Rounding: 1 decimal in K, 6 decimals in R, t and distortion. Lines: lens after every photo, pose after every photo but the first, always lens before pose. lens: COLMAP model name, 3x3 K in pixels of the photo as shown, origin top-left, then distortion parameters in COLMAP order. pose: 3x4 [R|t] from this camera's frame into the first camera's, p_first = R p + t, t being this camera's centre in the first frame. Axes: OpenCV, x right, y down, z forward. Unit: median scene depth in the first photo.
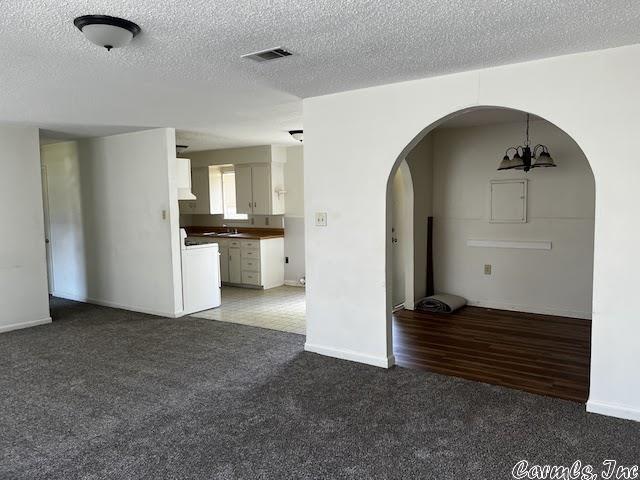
lens RADIAL K [[483.4, 0, 319.5], [0, 483.4, 239.3], [0, 0, 1]] dist [0.056192, -0.058276]
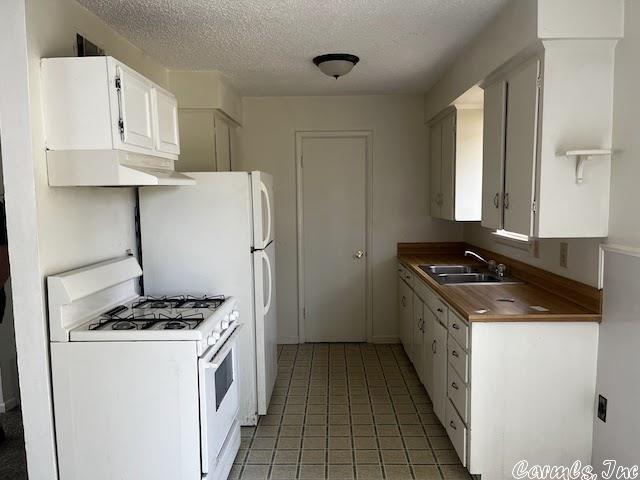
lens RADIAL K [[483.4, 0, 324.8], [0, 483.4, 240.5], [0, 0, 1]] dist [0.056192, -0.058276]
pose [[0.549767, 0.089672, -0.830491, 0.064237], [-0.070787, 0.995646, 0.060645, -0.055255], [0.832313, 0.025447, 0.553721, 0.723869]]
